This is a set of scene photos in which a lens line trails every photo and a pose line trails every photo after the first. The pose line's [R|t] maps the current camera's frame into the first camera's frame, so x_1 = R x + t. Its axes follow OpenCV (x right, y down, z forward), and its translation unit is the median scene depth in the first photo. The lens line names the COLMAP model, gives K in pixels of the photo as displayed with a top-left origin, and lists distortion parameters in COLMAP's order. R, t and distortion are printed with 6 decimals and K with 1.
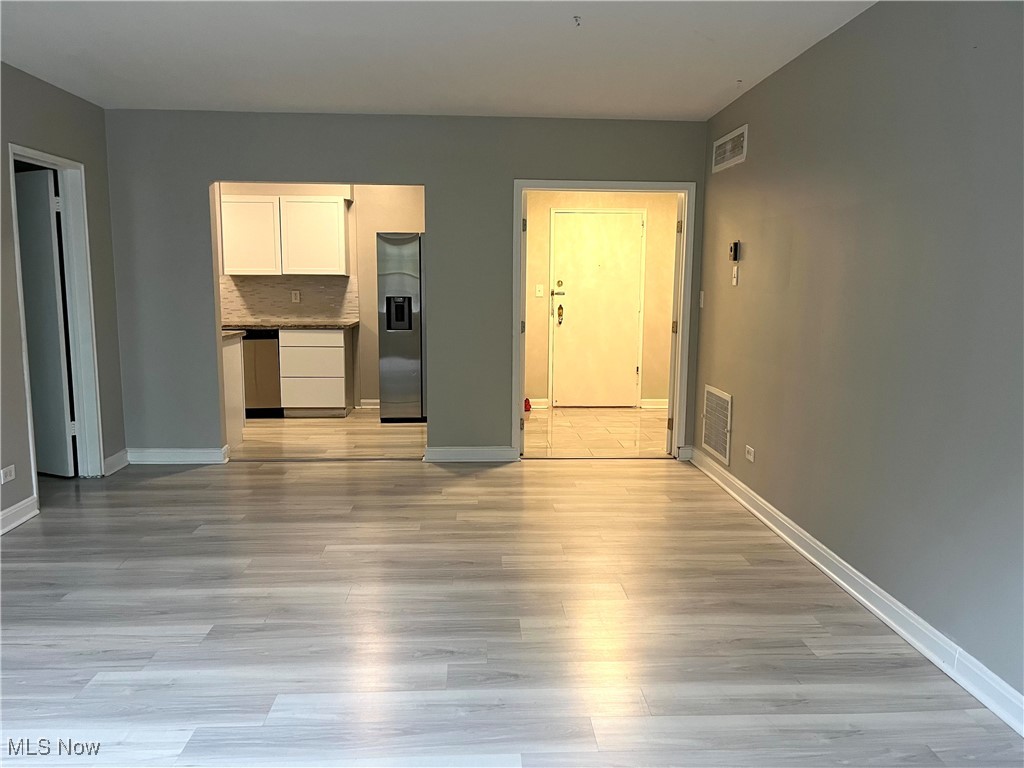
lens RADIAL K [[777.0, 0, 512.0], [0, 777.0, 384.0], [0, 0, 1]] dist [0.034637, -0.002708]
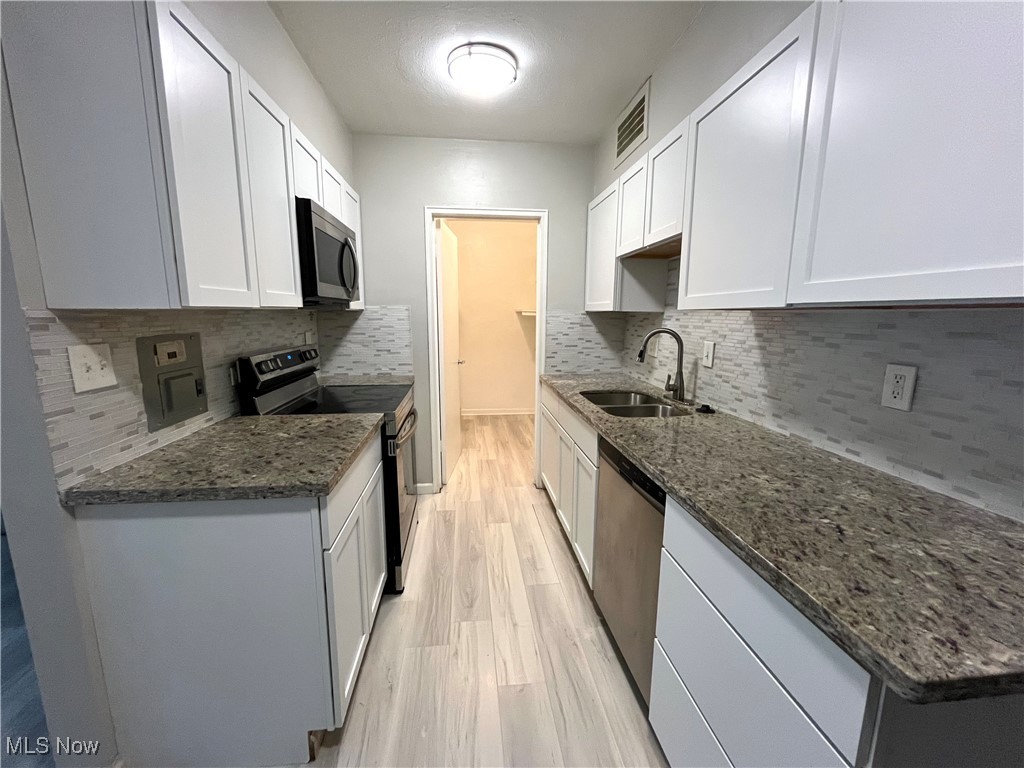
lens RADIAL K [[420.1, 0, 512.0], [0, 420.1, 384.0], [0, 0, 1]] dist [-0.000885, -0.000139]
pose [[0.056155, 0.160062, -0.985508, -0.140782], [-0.136850, 0.978984, 0.151204, -0.117153], [0.988999, 0.126376, 0.076879, 0.857135]]
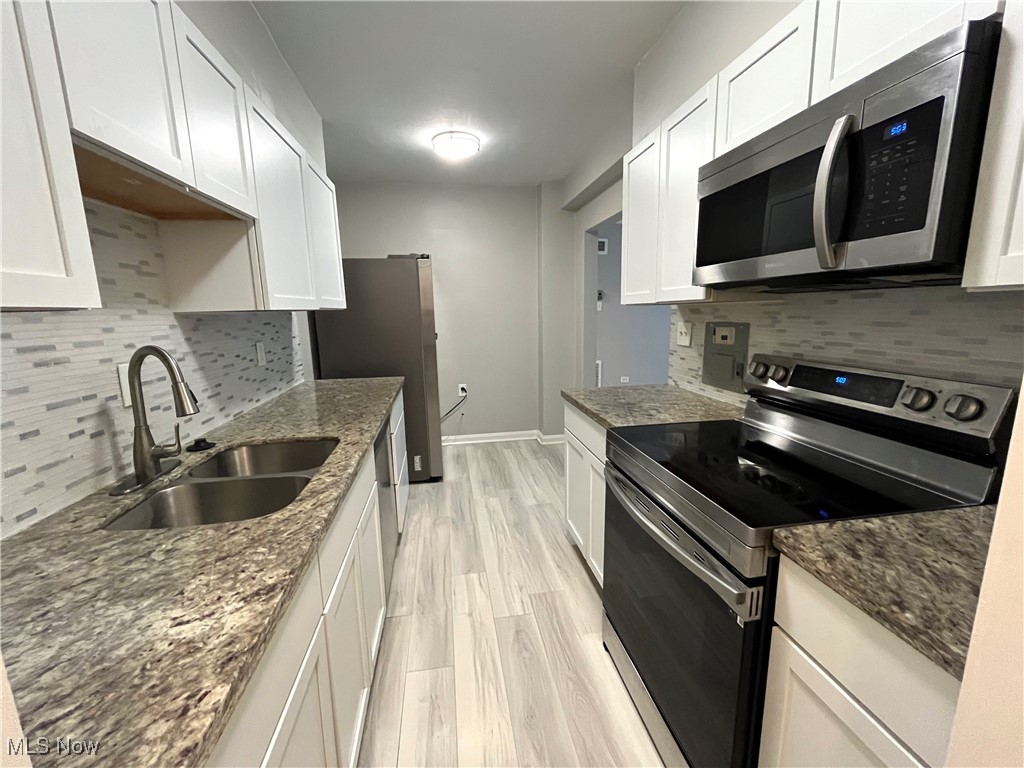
lens RADIAL K [[420.1, 0, 512.0], [0, 420.1, 384.0], [0, 0, 1]] dist [-0.000885, -0.000139]
pose [[-0.103857, -0.177046, 0.978708, -0.564699], [0.152703, 0.969523, 0.191589, -0.120730], [-0.982800, 0.169349, -0.073657, 0.865912]]
